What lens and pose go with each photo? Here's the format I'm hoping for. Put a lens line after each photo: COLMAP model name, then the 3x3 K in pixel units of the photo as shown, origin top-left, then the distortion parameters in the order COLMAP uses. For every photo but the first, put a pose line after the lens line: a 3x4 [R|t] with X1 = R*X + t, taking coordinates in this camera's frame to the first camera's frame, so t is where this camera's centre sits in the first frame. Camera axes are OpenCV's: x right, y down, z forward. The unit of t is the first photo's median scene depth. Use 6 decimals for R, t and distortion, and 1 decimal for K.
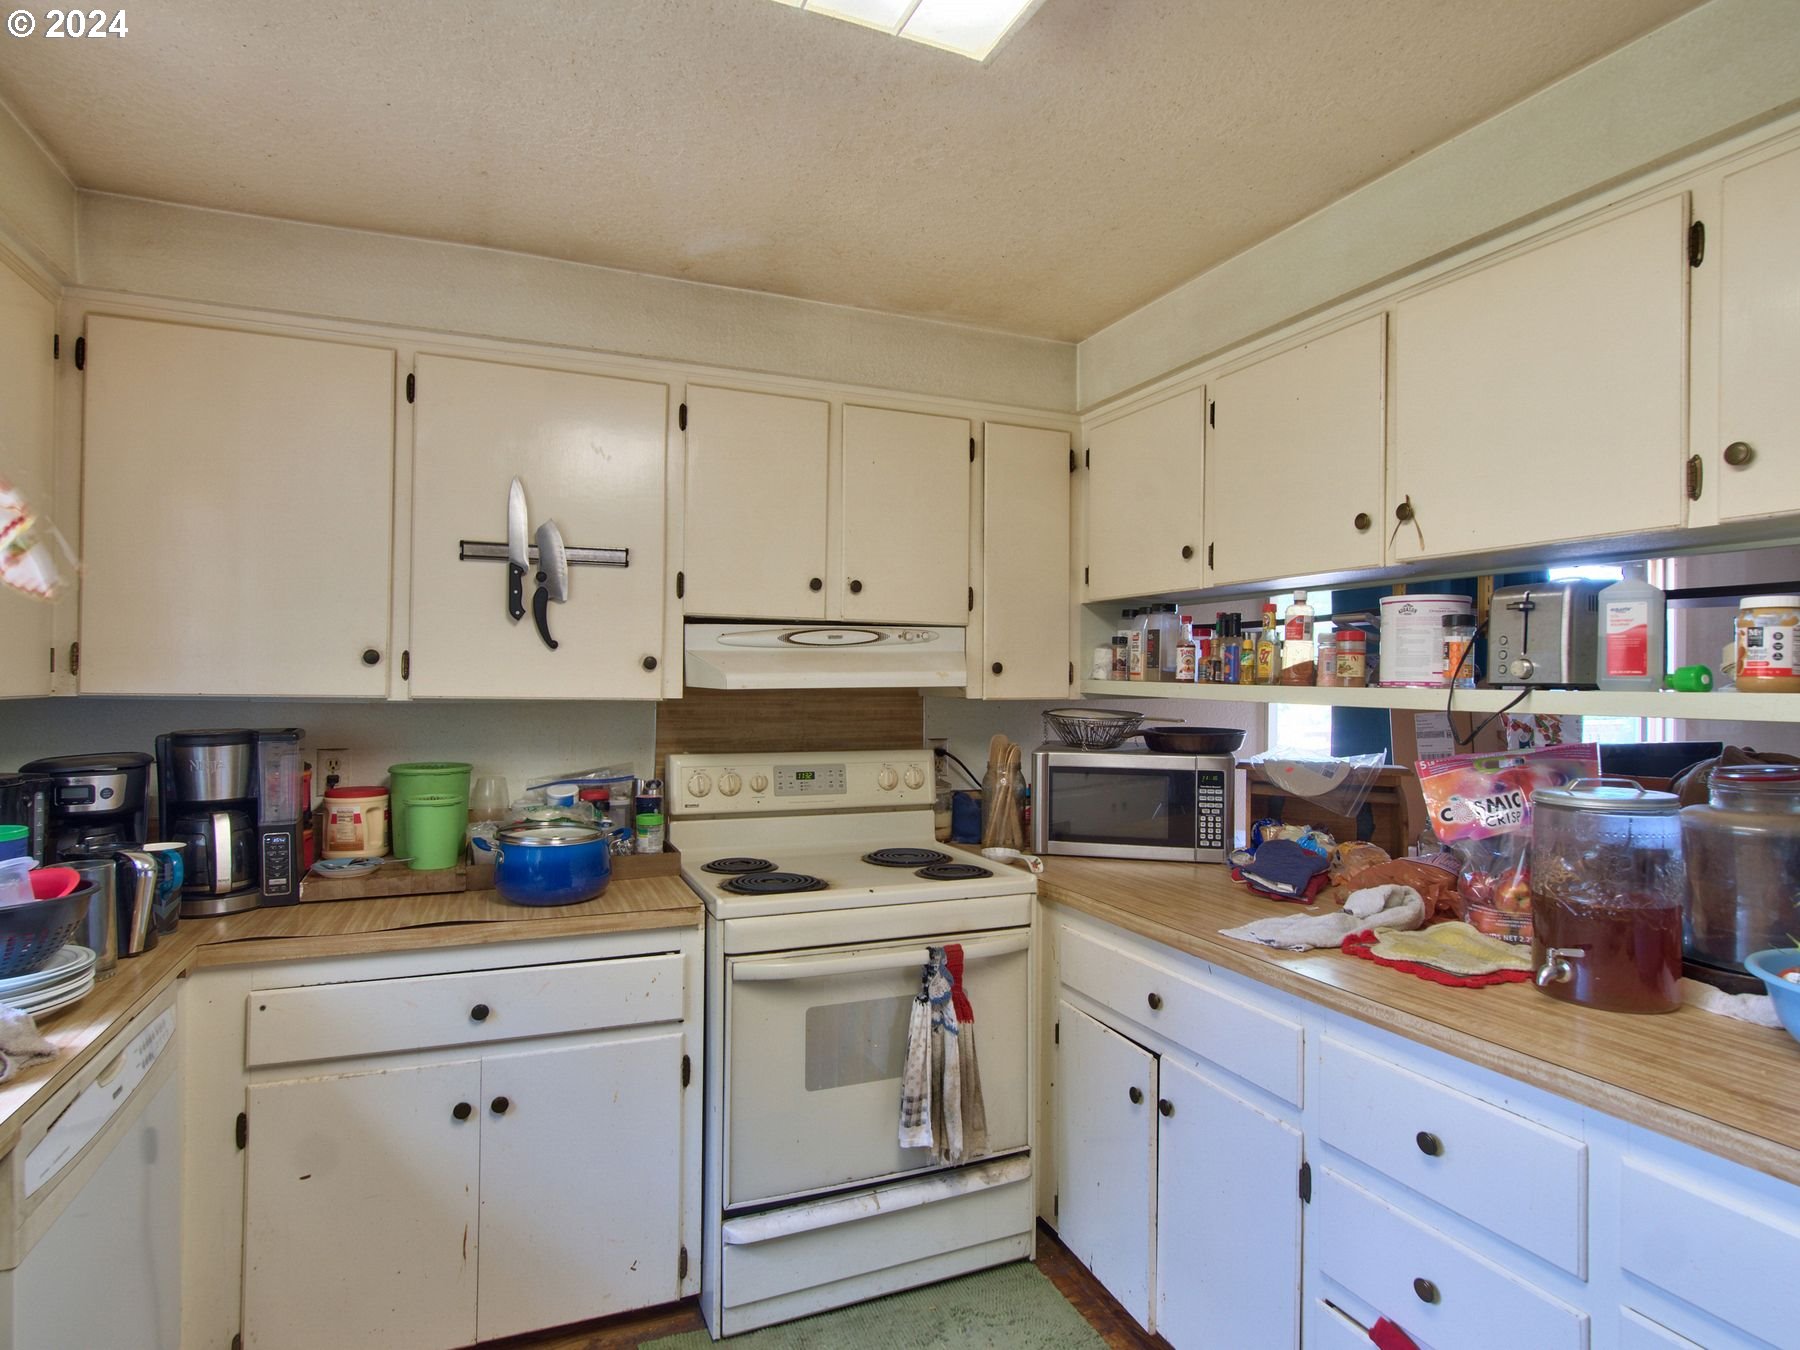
lens RADIAL K [[982.0, 0, 893.6], [0, 982.0, 673.5], [0, 0, 1]] dist [-0.000310, -0.002293]
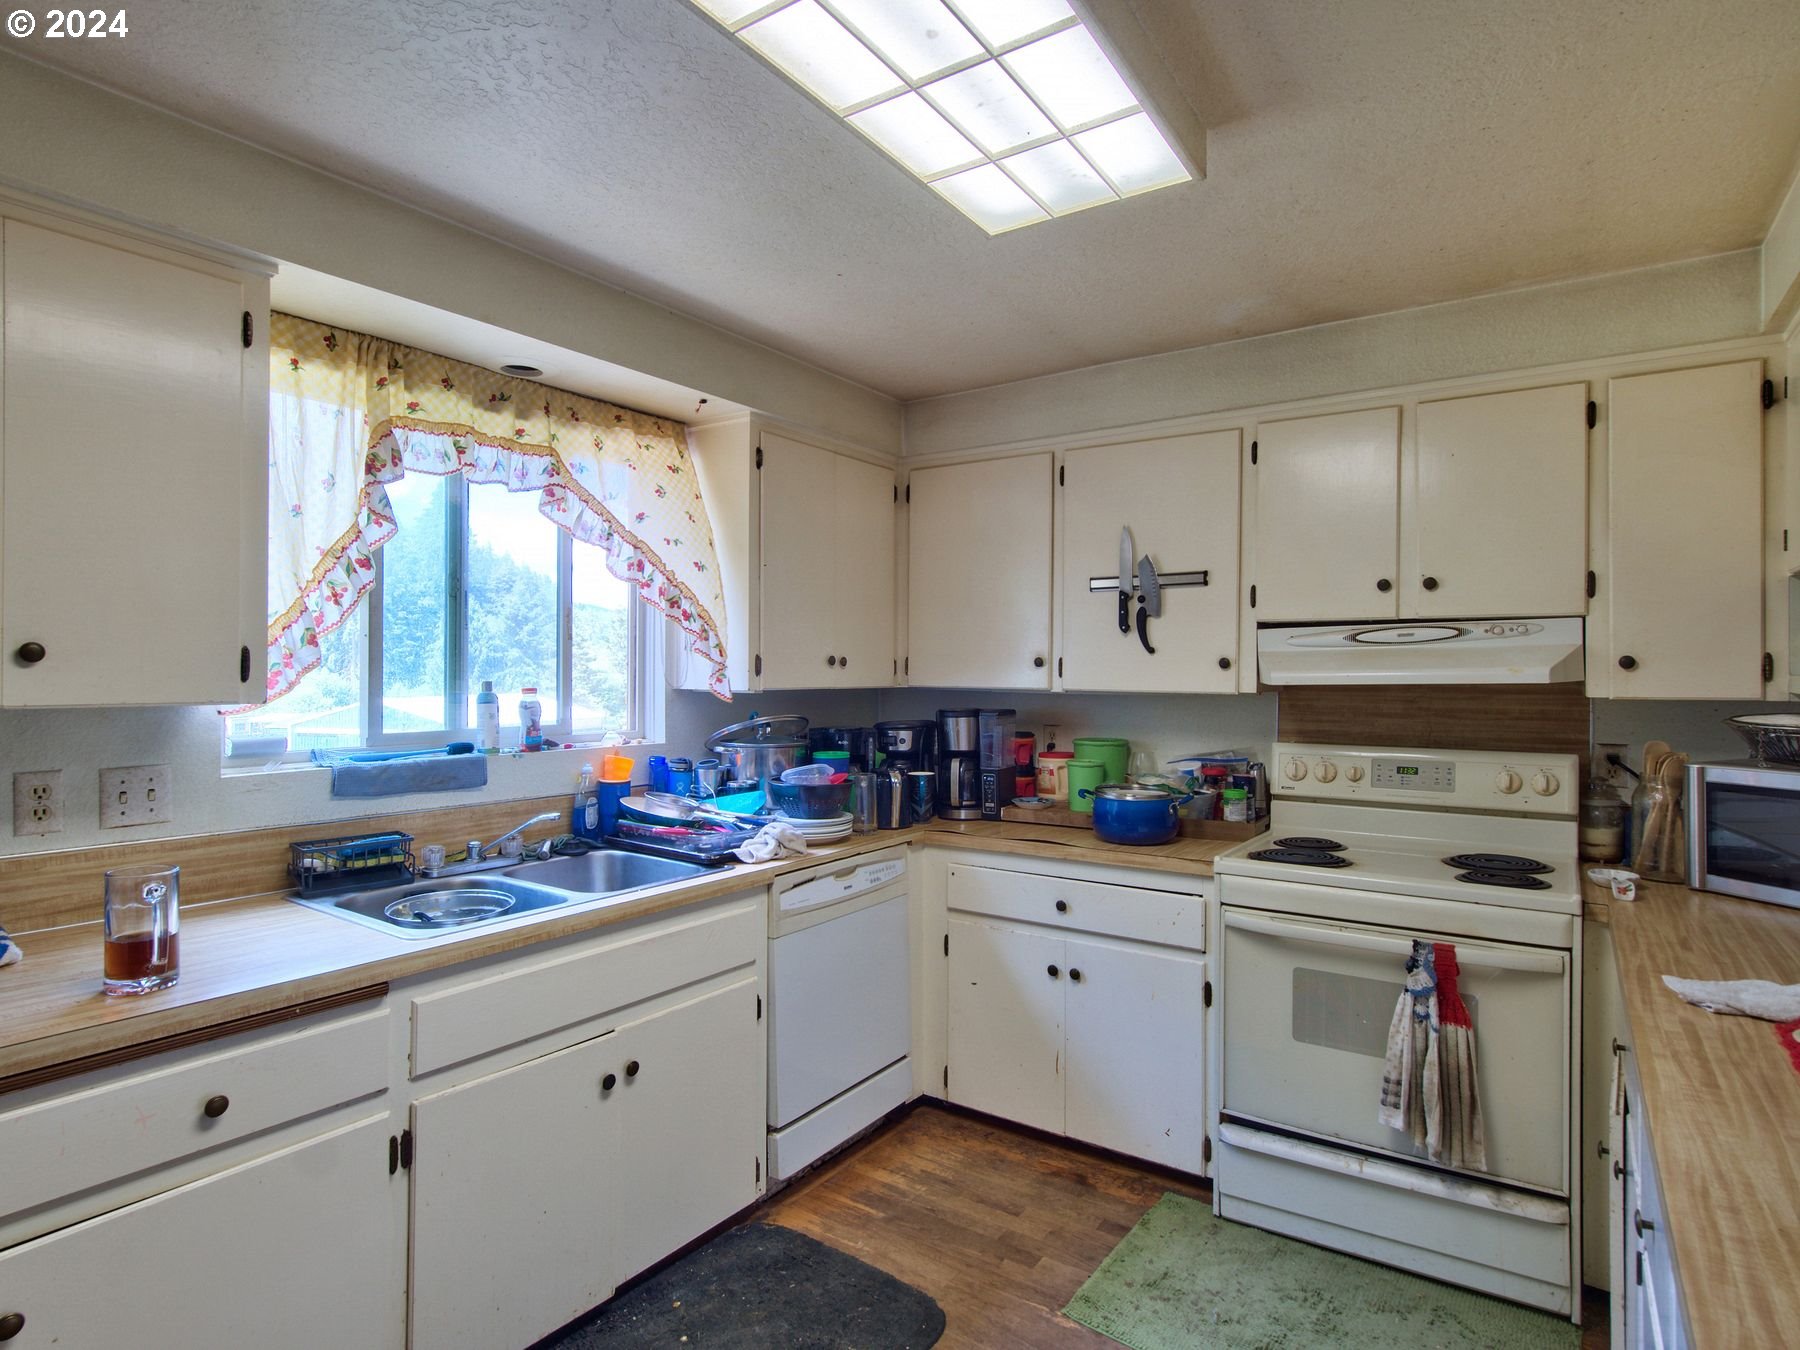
lens RADIAL K [[982.0, 0, 899.5], [0, 982.0, 672.5], [0, 0, 1]] dist [-0.000310, -0.002293]
pose [[0.558481, -0.006024, -0.829496, 0.551836], [0.007317, 0.999971, -0.002335, 0.000663], [0.829485, -0.004765, 0.558508, -0.007492]]
